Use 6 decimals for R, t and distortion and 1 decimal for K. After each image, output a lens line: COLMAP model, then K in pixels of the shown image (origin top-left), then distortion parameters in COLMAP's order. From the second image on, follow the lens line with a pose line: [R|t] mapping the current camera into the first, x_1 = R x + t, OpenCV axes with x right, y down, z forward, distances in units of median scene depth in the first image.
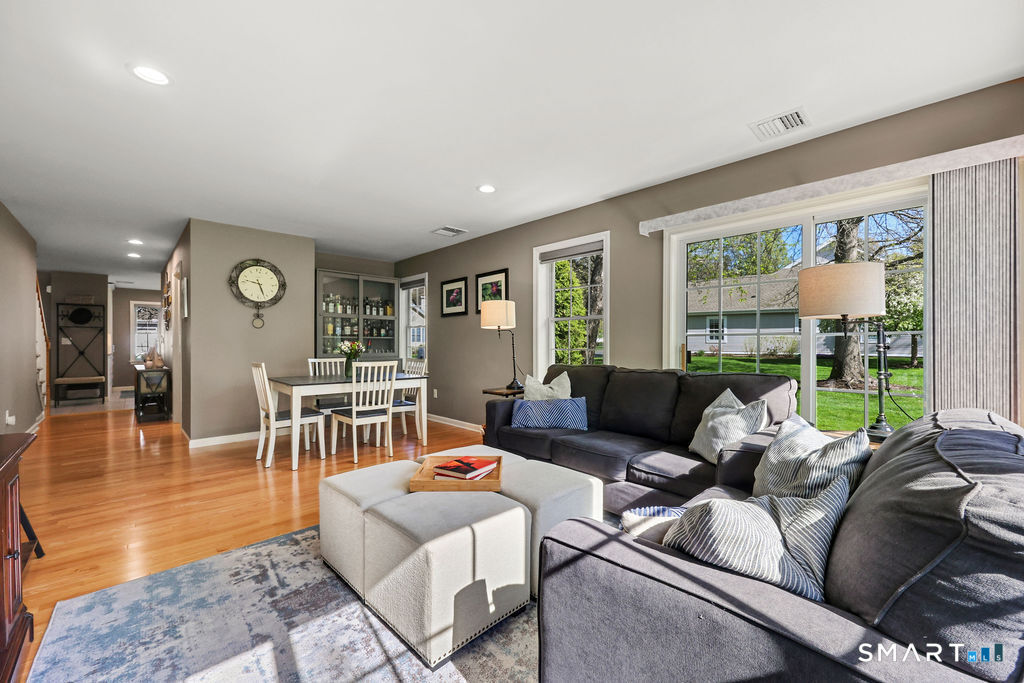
lens RADIAL K [[408.4, 0, 507.6], [0, 408.4, 337.3], [0, 0, 1]] dist [0.010893, -0.000046]
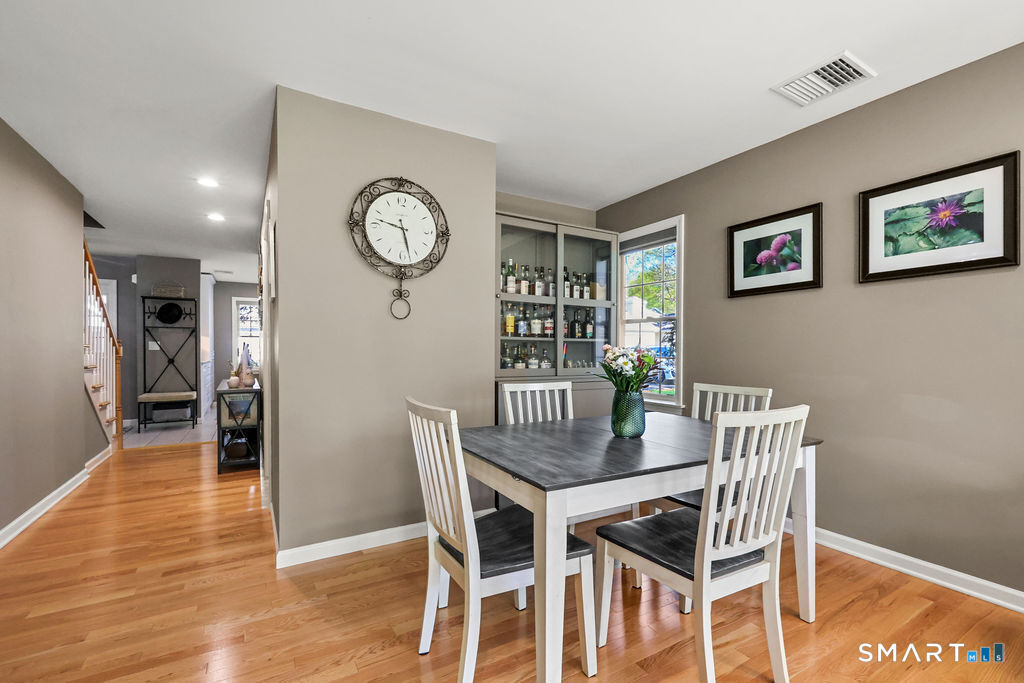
lens RADIAL K [[416.0, 0, 512.8], [0, 416.0, 342.9], [0, 0, 1]] dist [-0.001533, 0.000018]
pose [[0.981536, -0.000211, -0.191279, -0.317738], [-0.000032, 0.999999, -0.001263, 0.006061], [0.191279, 0.001246, 0.981535, 0.447051]]
